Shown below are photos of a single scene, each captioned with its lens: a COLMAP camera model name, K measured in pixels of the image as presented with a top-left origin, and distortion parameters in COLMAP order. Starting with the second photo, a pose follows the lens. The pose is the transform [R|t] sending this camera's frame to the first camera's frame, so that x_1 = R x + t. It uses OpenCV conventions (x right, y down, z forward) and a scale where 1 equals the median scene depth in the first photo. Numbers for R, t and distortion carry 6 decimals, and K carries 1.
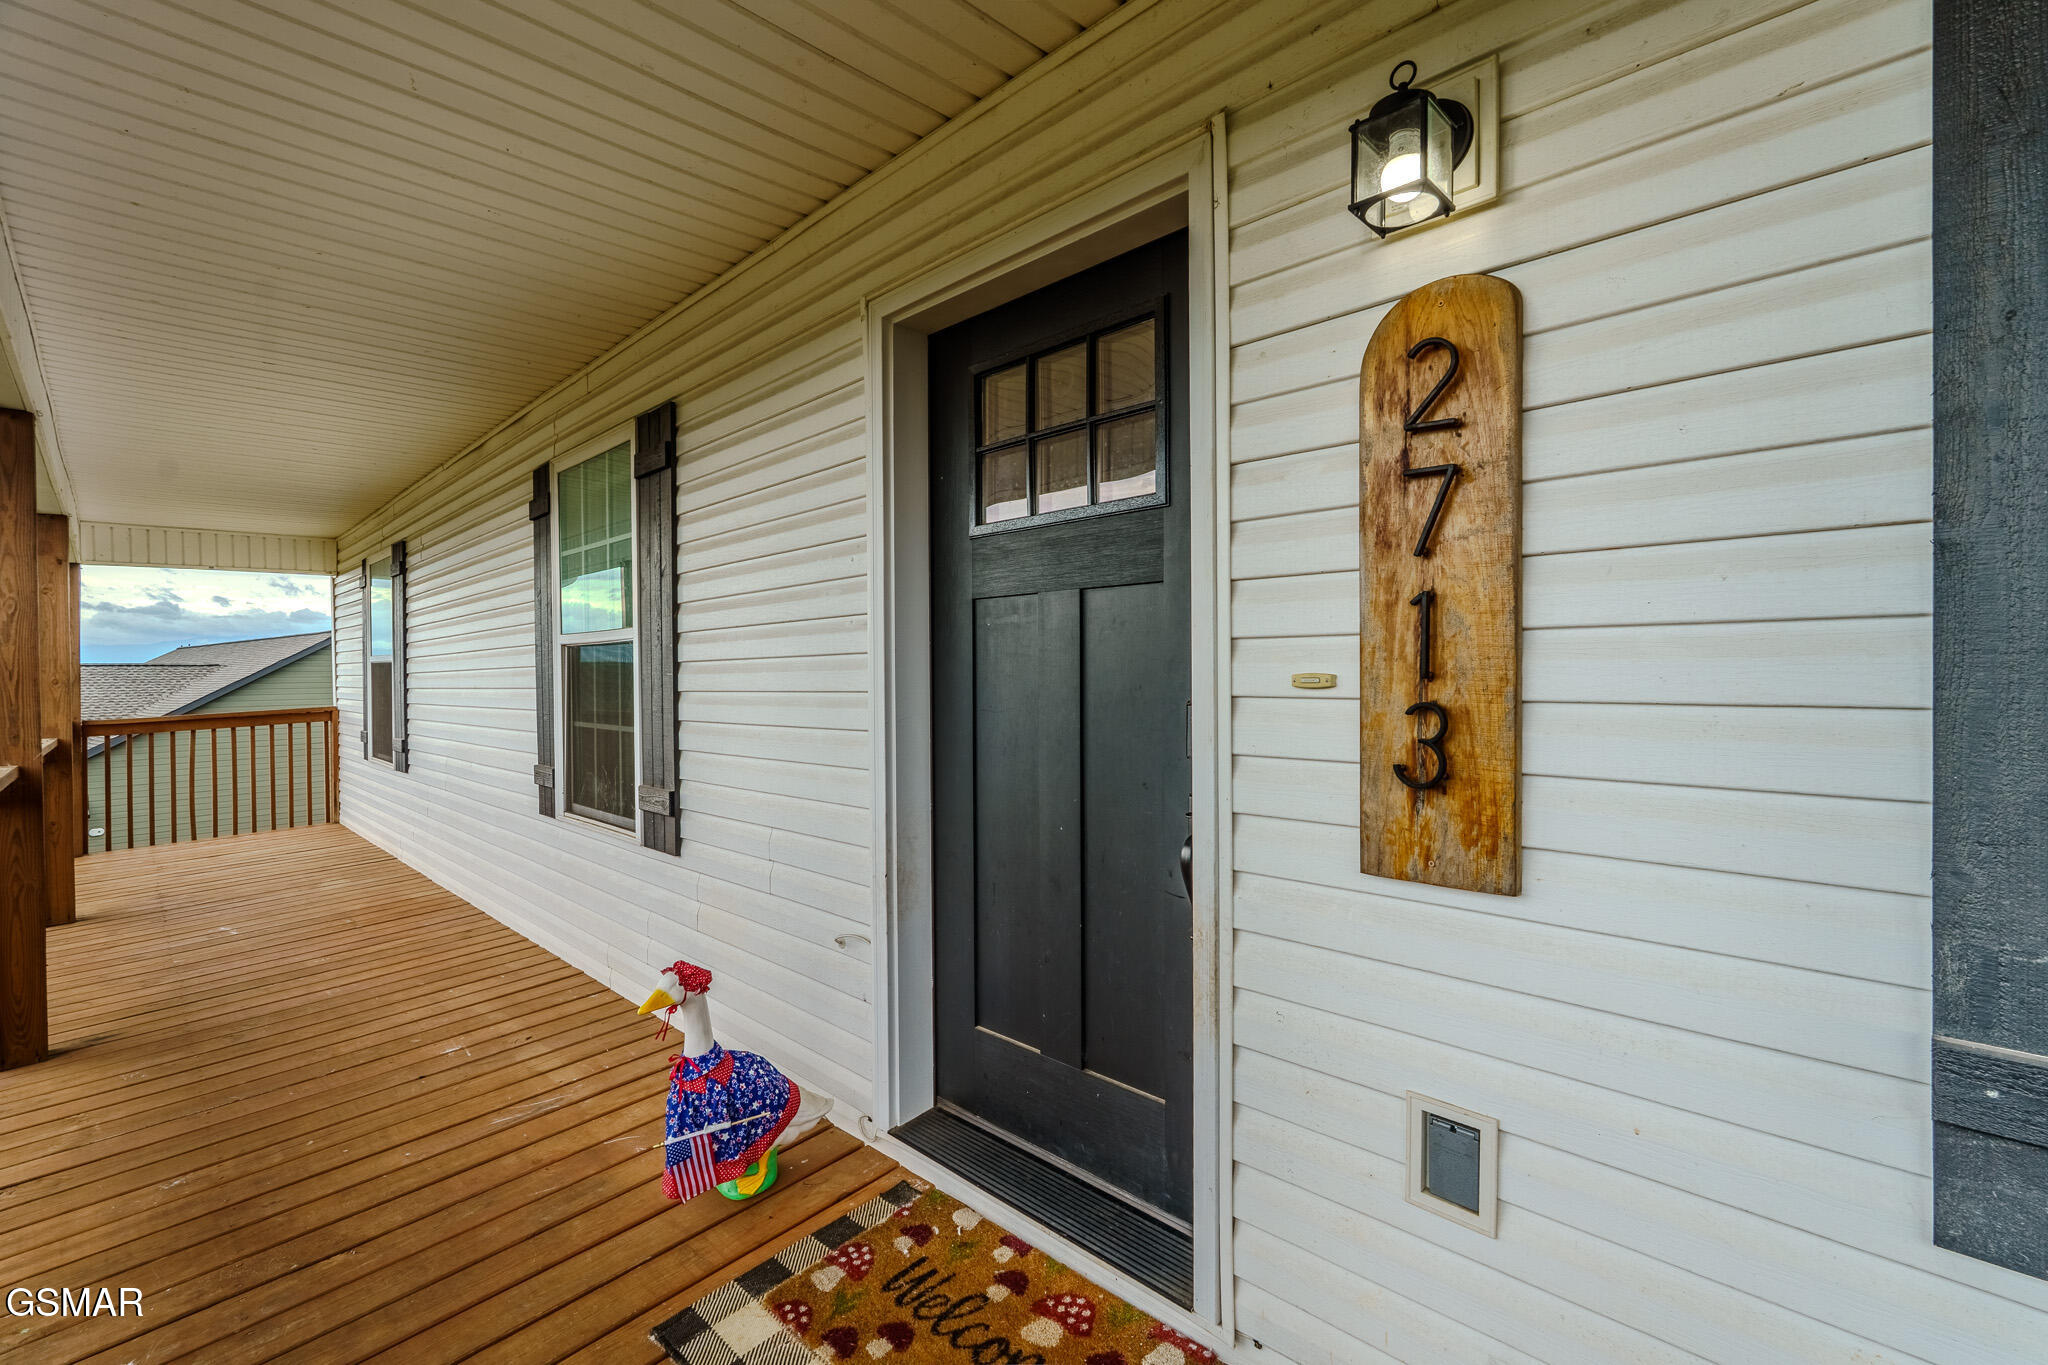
lens RADIAL K [[902.3, 0, 1020.8], [0, 902.3, 678.7], [0, 0, 1]] dist [-0.016894, -0.001504]
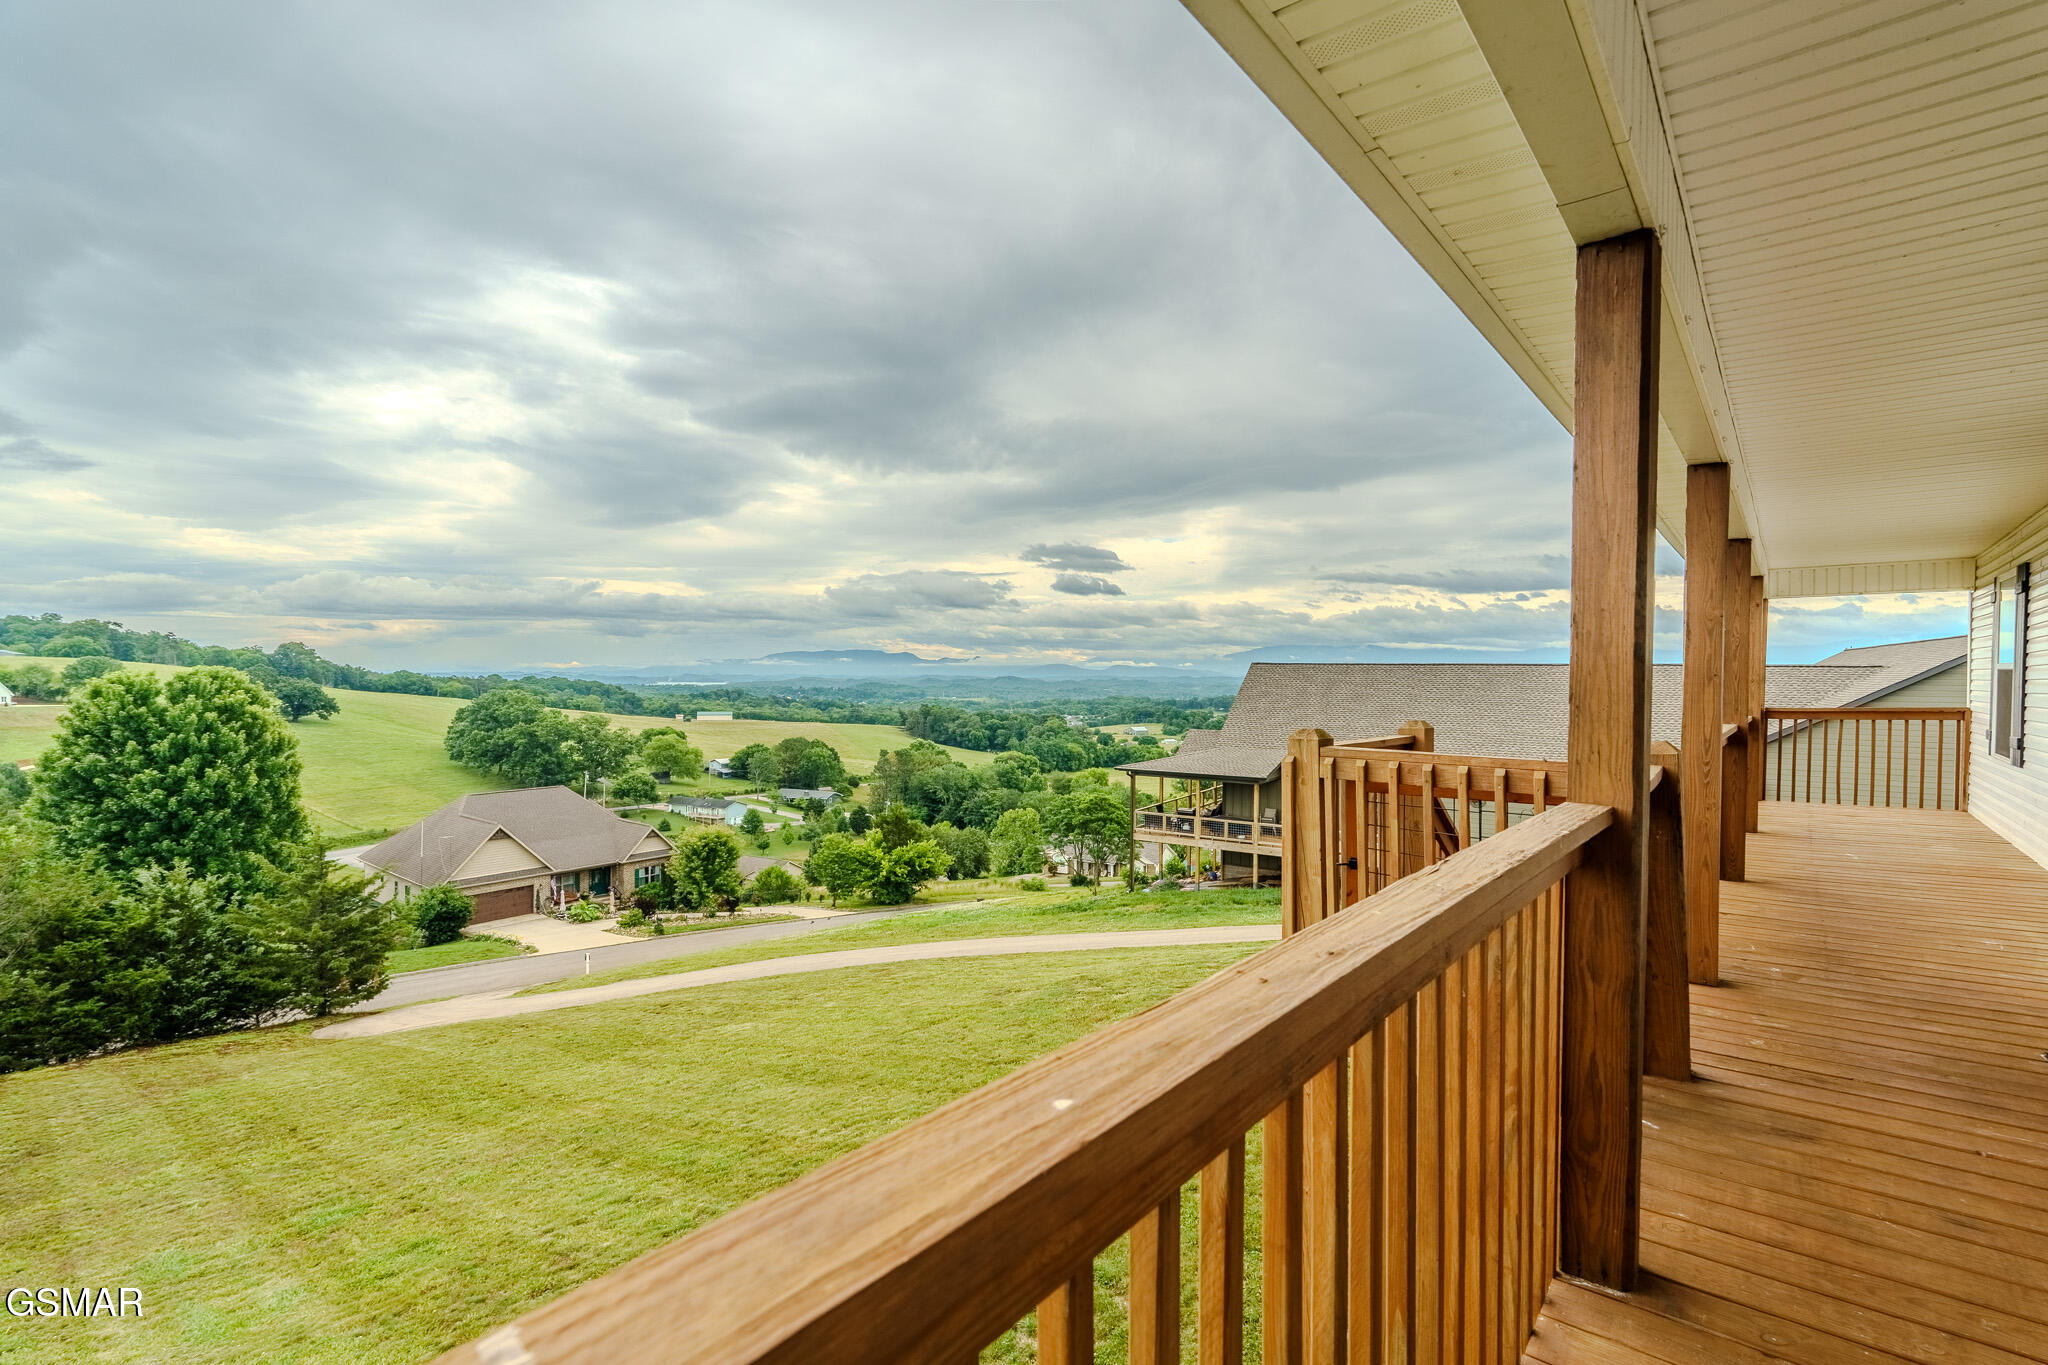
lens RADIAL K [[902.3, 0, 1021.5], [0, 902.3, 687.7], [0, 0, 1]] dist [-0.016894, -0.001504]
pose [[0.062683, 0.027239, -0.997662, 0.316030], [-0.017179, 0.999509, 0.026210, -0.002979], [0.997886, 0.015496, 0.063120, -0.308503]]
